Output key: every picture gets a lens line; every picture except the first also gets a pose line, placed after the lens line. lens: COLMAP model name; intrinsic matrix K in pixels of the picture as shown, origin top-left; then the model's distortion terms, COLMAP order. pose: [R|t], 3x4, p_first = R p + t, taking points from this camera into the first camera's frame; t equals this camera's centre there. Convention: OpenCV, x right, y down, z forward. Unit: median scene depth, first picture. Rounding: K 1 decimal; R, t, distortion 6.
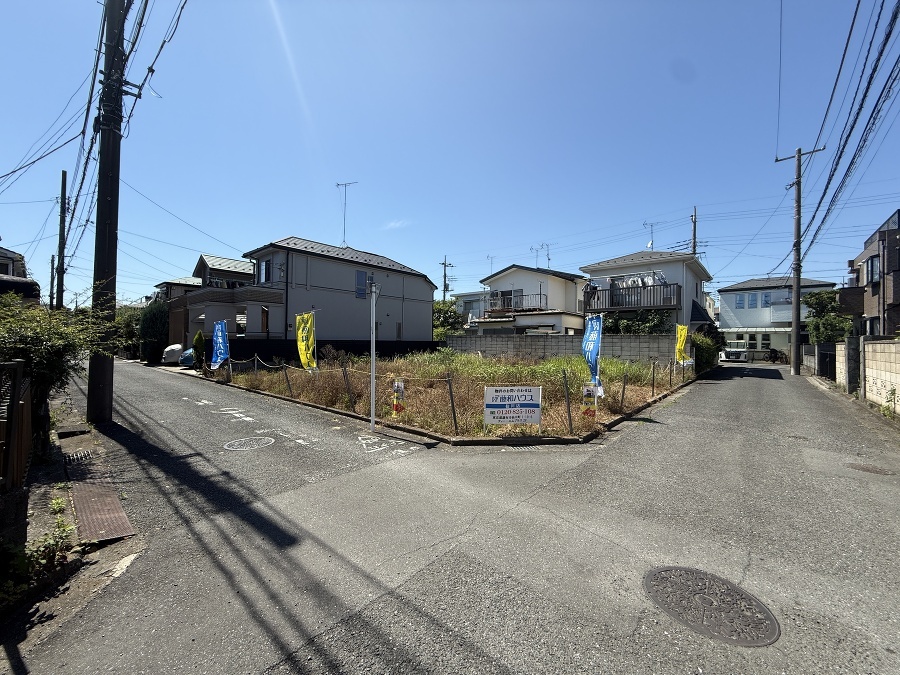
lens RADIAL K [[358.3, 0, 447.7], [0, 358.3, 336.1], [0, 0, 1]] dist [-0.001116, 0.000403]
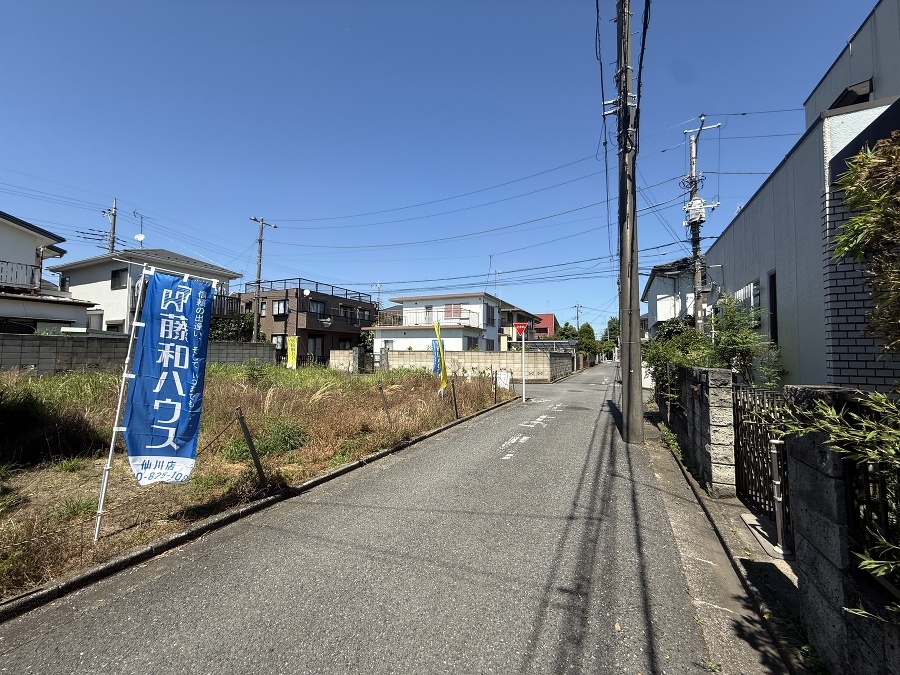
lens RADIAL K [[358.3, 0, 447.7], [0, 358.3, 337.0], [0, 0, 1]] dist [-0.001116, 0.000403]
pose [[-0.270079, 0.027937, 0.962433, -0.665607], [-0.030645, 0.998823, -0.037593, 0.001971], [-0.962350, -0.039647, -0.268905, 0.657349]]
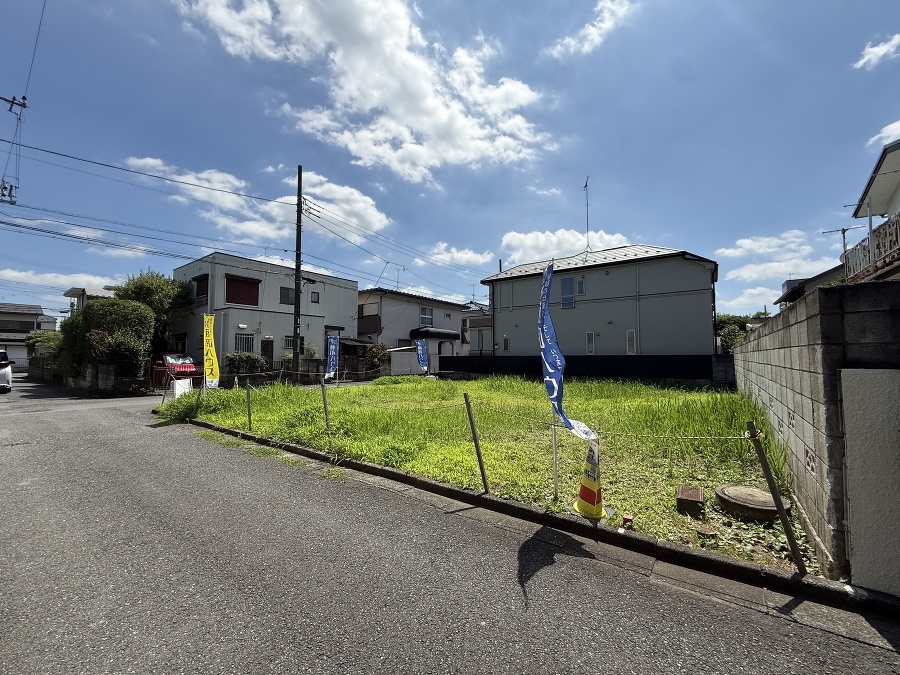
lens RADIAL K [[358.3, 0, 448.0], [0, 358.3, 336.0], [0, 0, 1]] dist [-0.001116, 0.000403]
pose [[0.082474, -0.069510, -0.994166, 0.715056], [0.016127, 0.997527, -0.068407, 0.021791], [0.996463, -0.010391, 0.083391, 0.729903]]
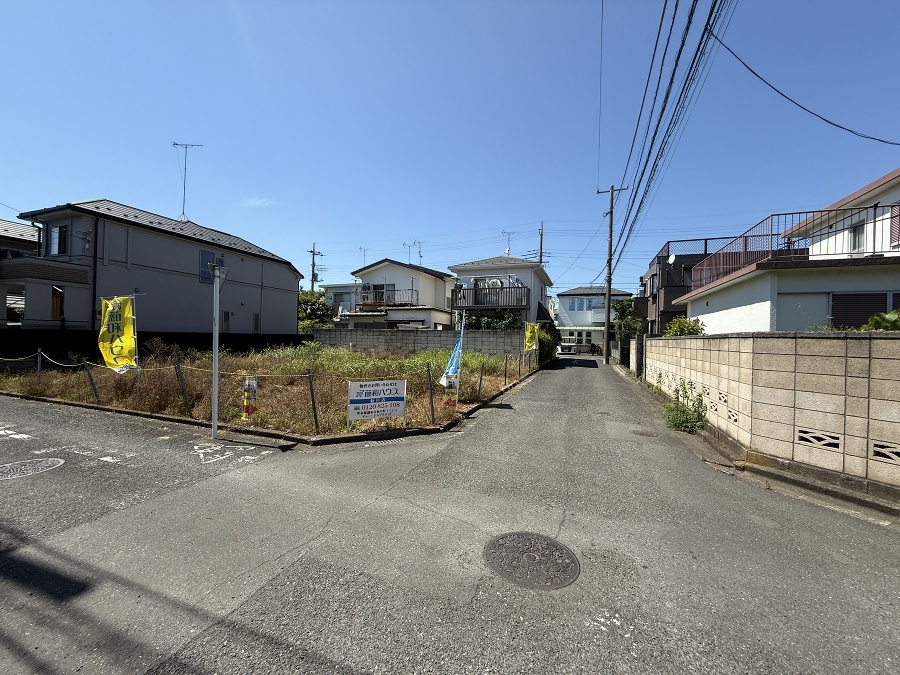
lens RADIAL K [[358.3, 0, 448.1], [0, 358.3, 336.1], [0, 0, 1]] dist [-0.001116, 0.000403]
pose [[0.939141, 0.009054, 0.343411, 0.007055], [-0.014563, 0.999803, 0.013467, 0.000162], [-0.343222, -0.017648, 0.939089, 0.000388]]
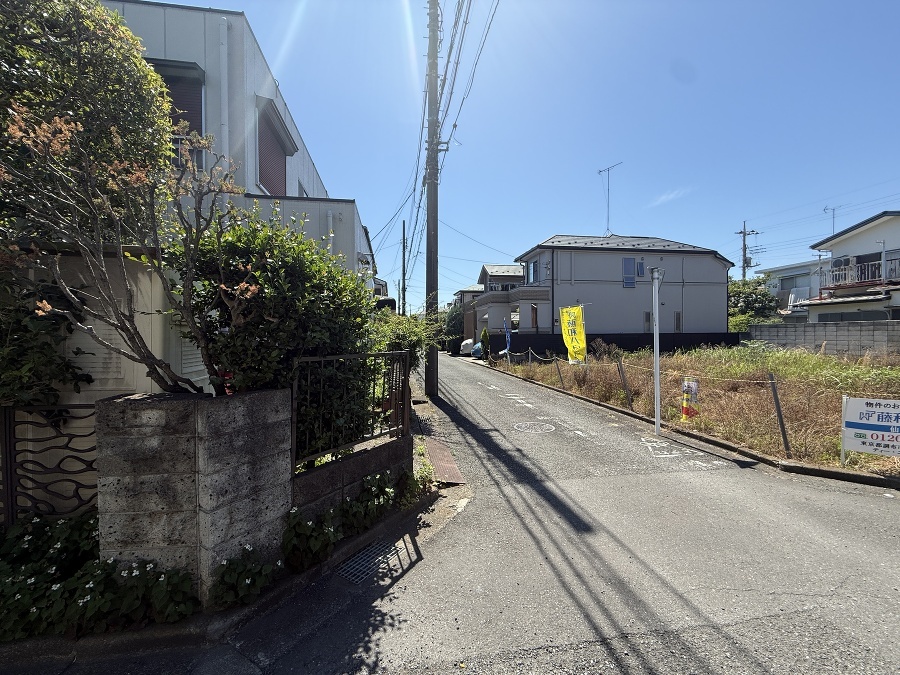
lens RADIAL K [[358.3, 0, 448.2], [0, 358.3, 335.7], [0, 0, 1]] dist [-0.001116, 0.000403]
pose [[0.766378, -0.015106, -0.642212, -0.011317], [0.024915, 0.999670, 0.006219, 0.000363], [0.641906, -0.020767, 0.766502, -0.005637]]
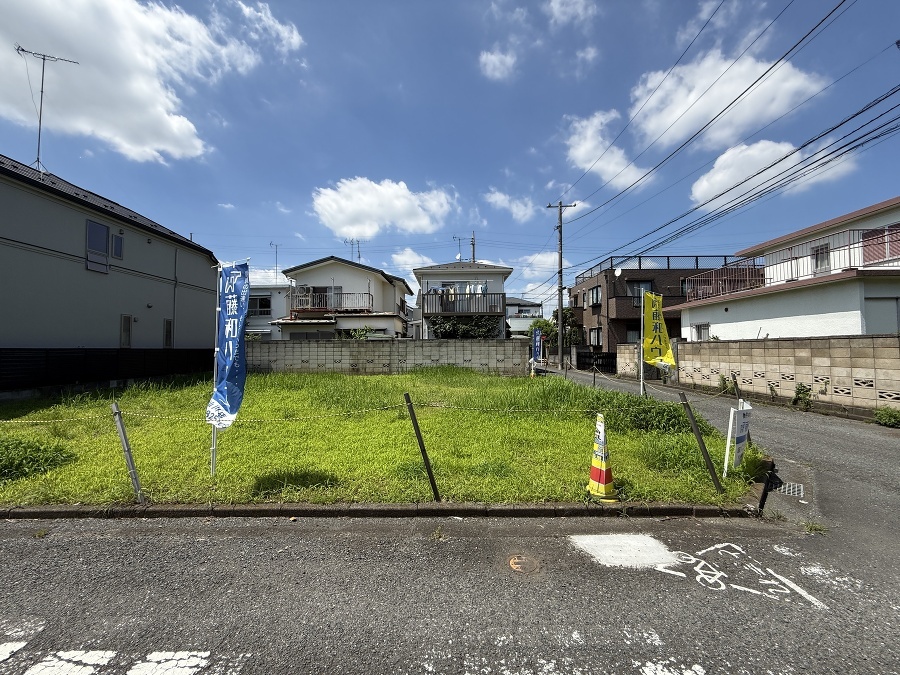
lens RADIAL K [[358.3, 0, 447.6], [0, 358.3, 337.0], [0, 0, 1]] dist [-0.001116, 0.000403]
pose [[0.756244, 0.006718, 0.654255, -0.226209], [0.005867, 0.999837, -0.017049, 0.007556], [-0.654263, 0.016732, 0.756082, 0.273576]]
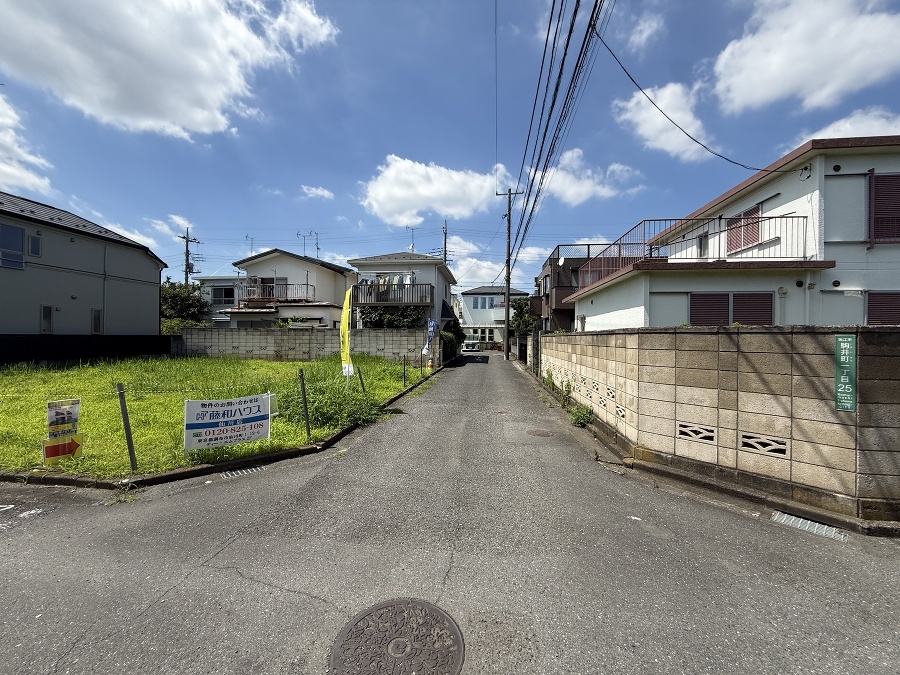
lens RADIAL K [[358.3, 0, 448.0], [0, 358.3, 336.5], [0, 0, 1]] dist [-0.001116, 0.000403]
pose [[0.823587, -0.004277, 0.567173, 0.042796], [-0.006198, 0.999844, 0.016540, 0.000342], [-0.567156, -0.017137, 0.823432, 0.032534]]
